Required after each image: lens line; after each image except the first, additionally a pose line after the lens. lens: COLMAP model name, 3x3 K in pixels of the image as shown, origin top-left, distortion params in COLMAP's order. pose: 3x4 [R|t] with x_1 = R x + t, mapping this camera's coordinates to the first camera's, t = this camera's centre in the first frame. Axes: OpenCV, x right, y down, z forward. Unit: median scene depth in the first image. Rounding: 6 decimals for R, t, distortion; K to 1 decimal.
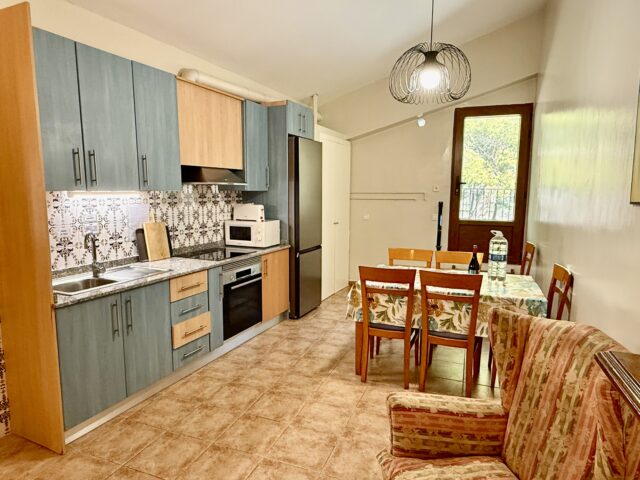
lens RADIAL K [[438.3, 0, 320.0], [0, 438.3, 240.0], [0, 0, 1]] dist [0.091248, 0.000041]
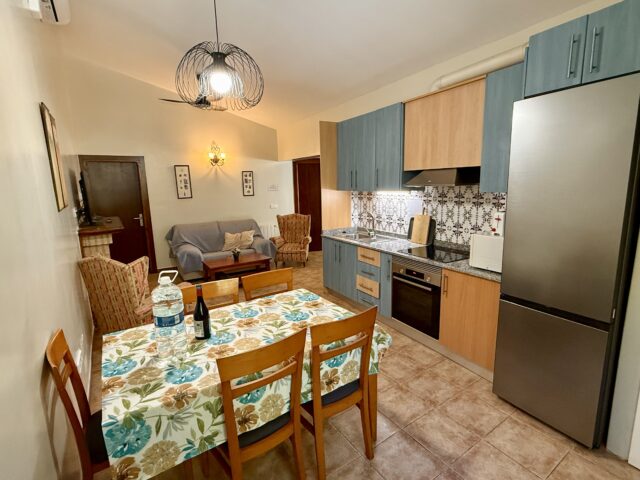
lens RADIAL K [[308.8, 0, 320.0], [0, 308.8, 240.0], [0, 0, 1]] dist [-0.000296, 0.000038]
pose [[-0.570298, 0.133882, -0.810454, 0.520360], [-0.097303, 0.968672, 0.228489, -0.139326], [0.815654, 0.209167, -0.539404, 1.204236]]
